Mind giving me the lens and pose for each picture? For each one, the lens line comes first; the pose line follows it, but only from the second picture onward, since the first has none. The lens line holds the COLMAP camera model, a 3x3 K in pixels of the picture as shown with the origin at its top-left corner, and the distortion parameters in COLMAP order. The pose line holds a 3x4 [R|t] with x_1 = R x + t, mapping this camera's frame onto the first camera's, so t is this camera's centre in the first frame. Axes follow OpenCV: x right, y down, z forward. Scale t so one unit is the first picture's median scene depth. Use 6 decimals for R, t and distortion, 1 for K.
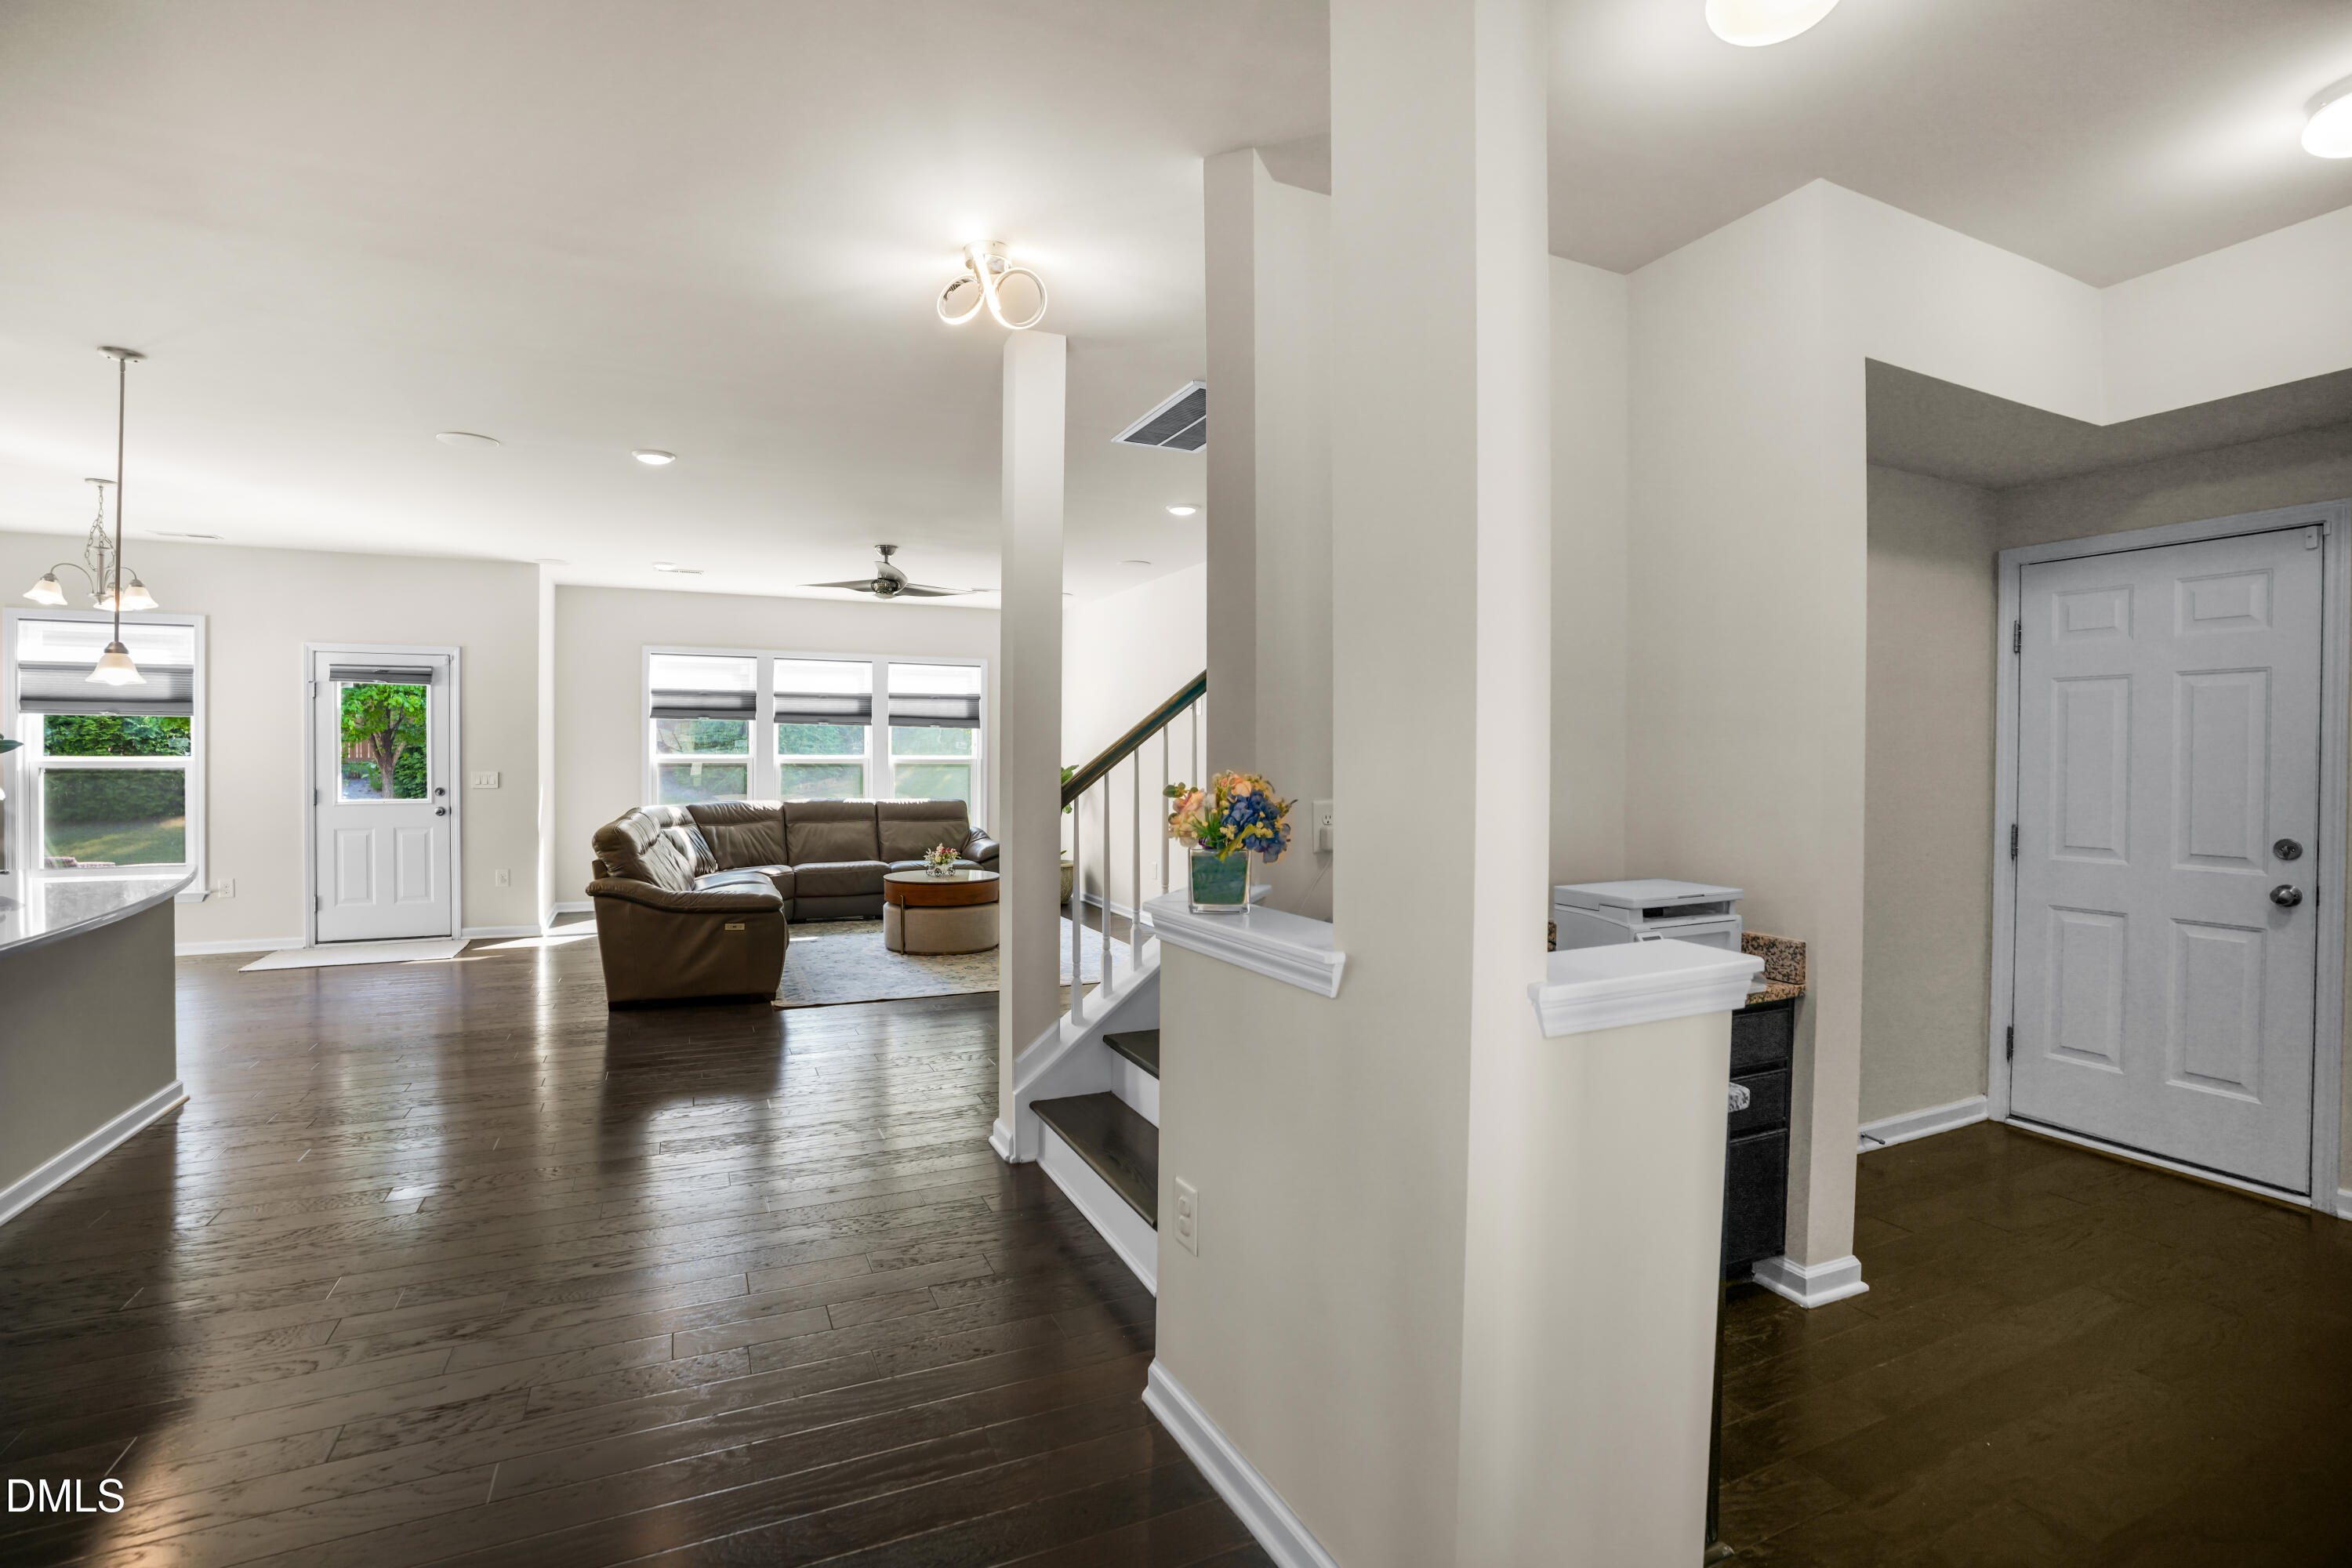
lens RADIAL K [[1081.7, 0, 1183.5], [0, 1081.7, 765.5], [0, 0, 1]] dist [-0.051462, 0.018807]
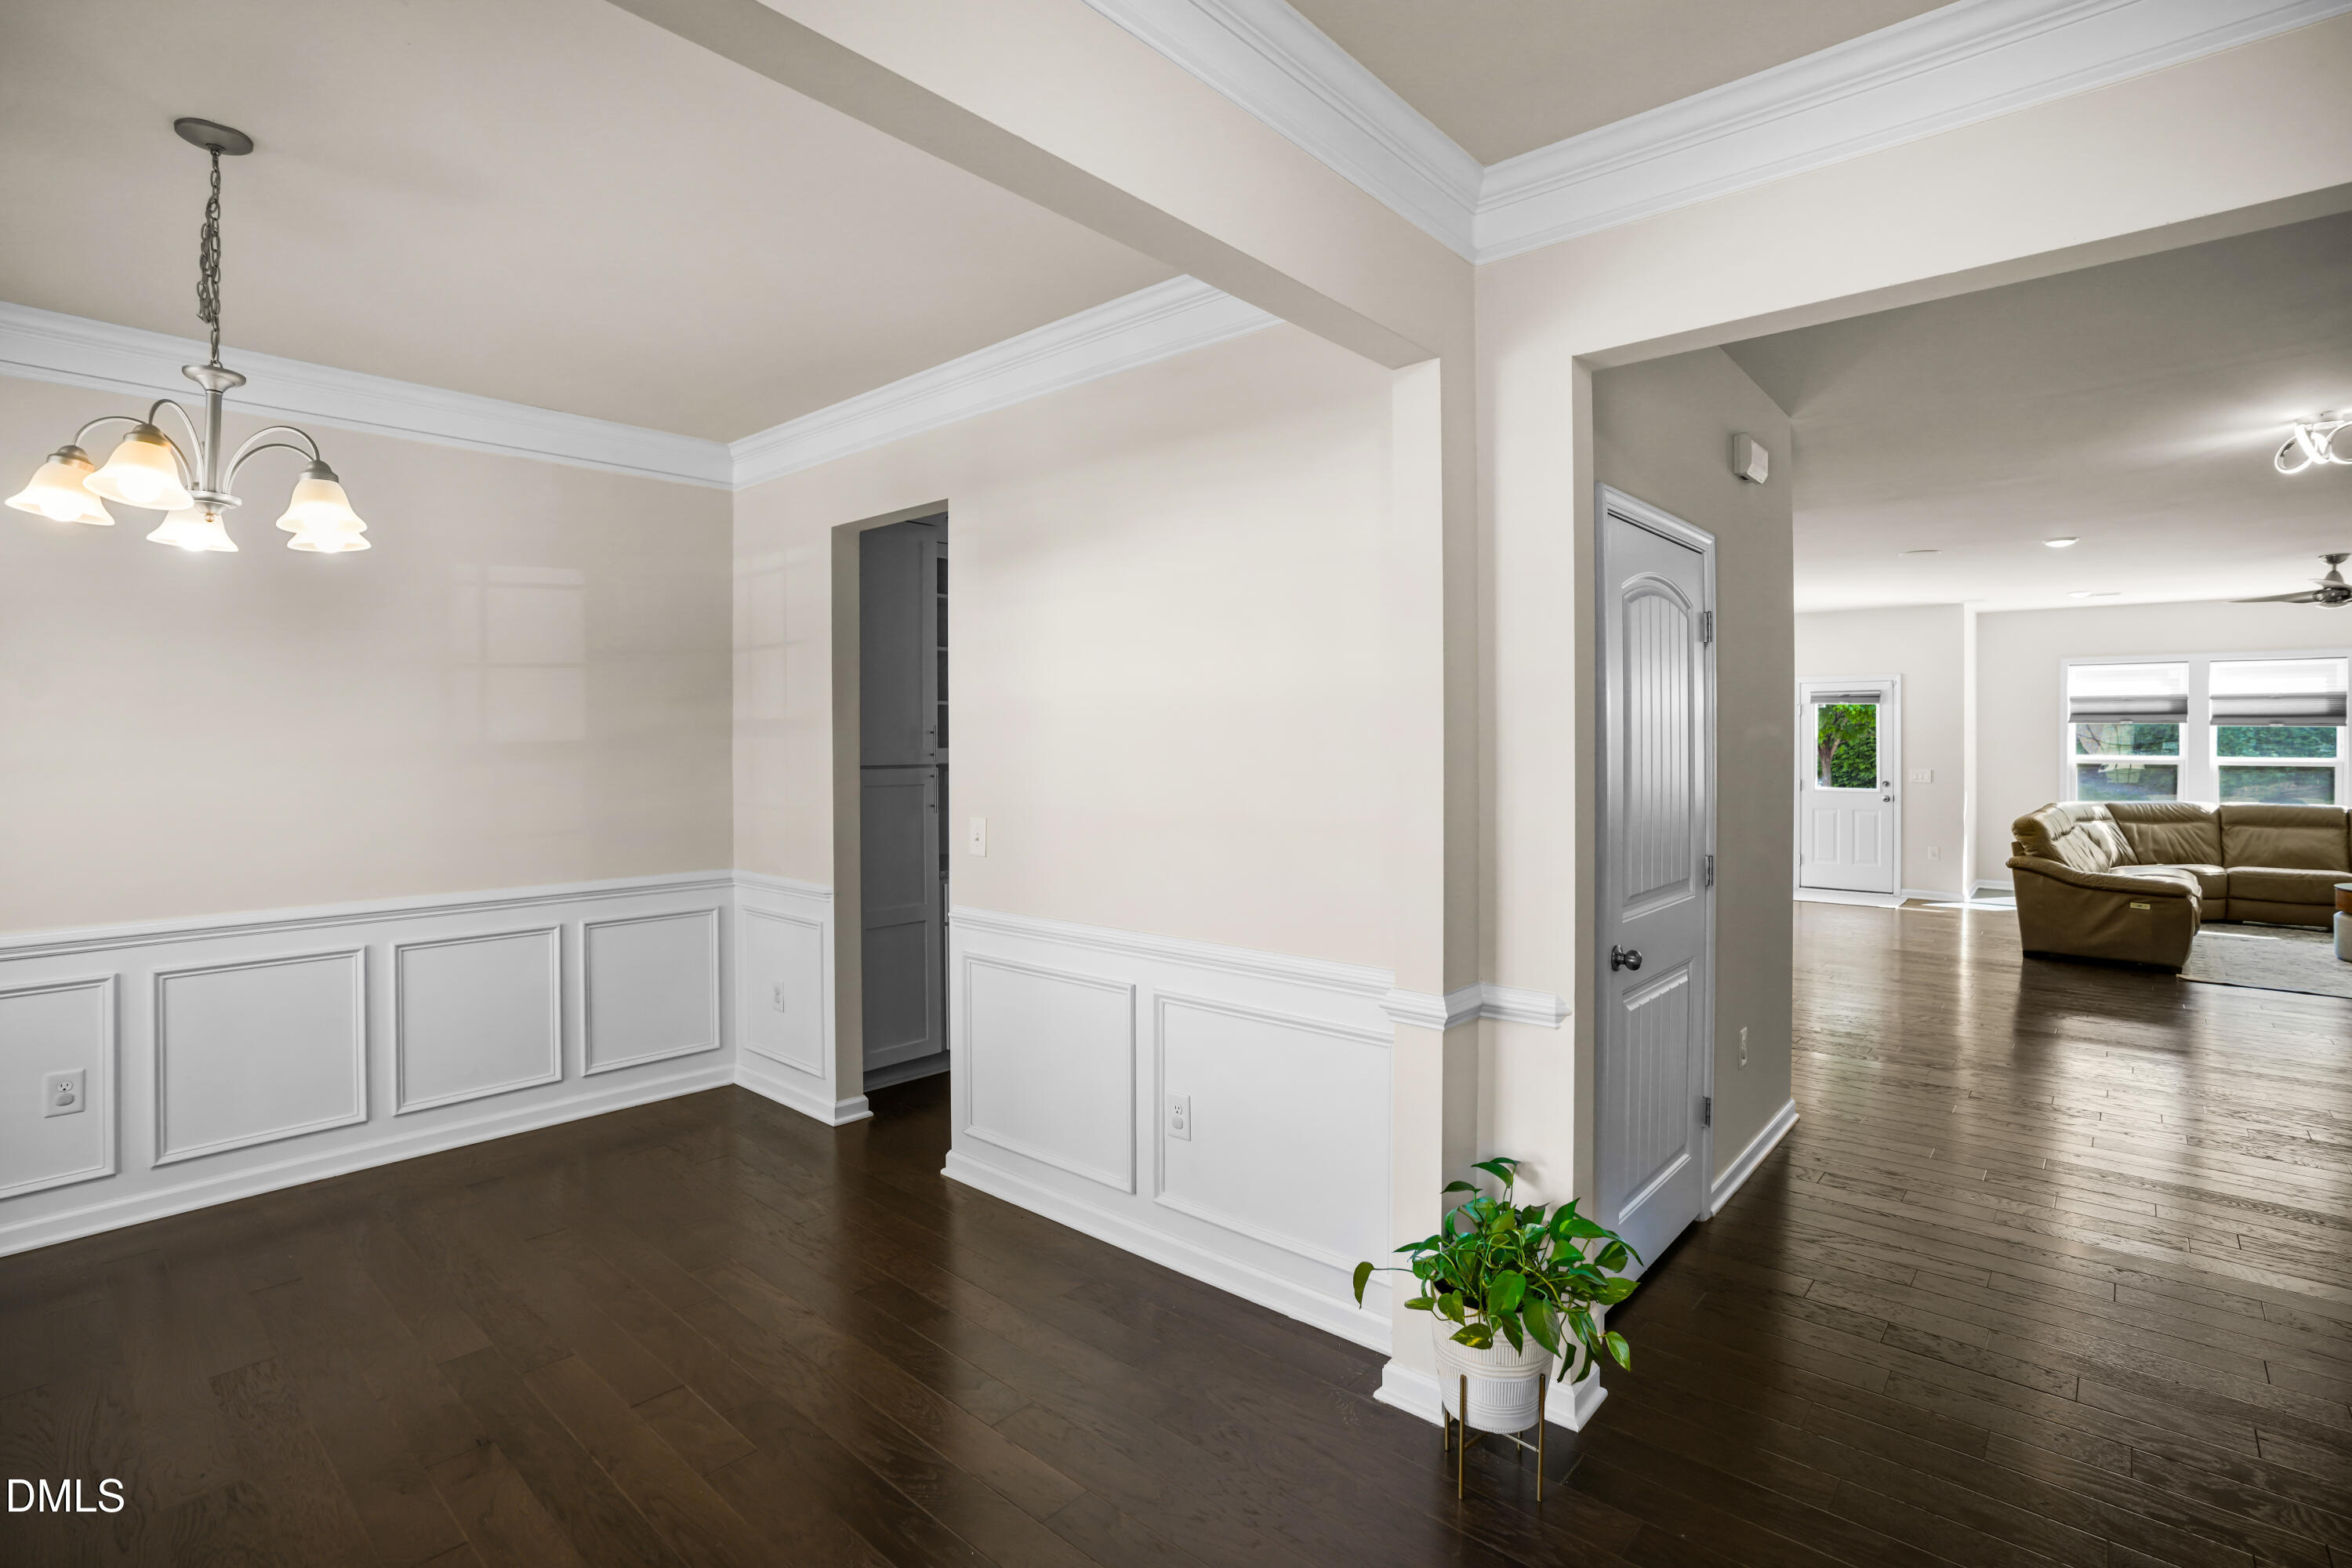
lens RADIAL K [[1113.2, 0, 1175.8], [0, 1113.2, 734.9], [0, 0, 1]] dist [-0.051190, 0.021464]
pose [[0.398170, -0.004986, -0.917298, 0.261916], [-0.008131, 0.999927, -0.008965, -0.022392], [0.917275, 0.011028, 0.398101, -0.473475]]
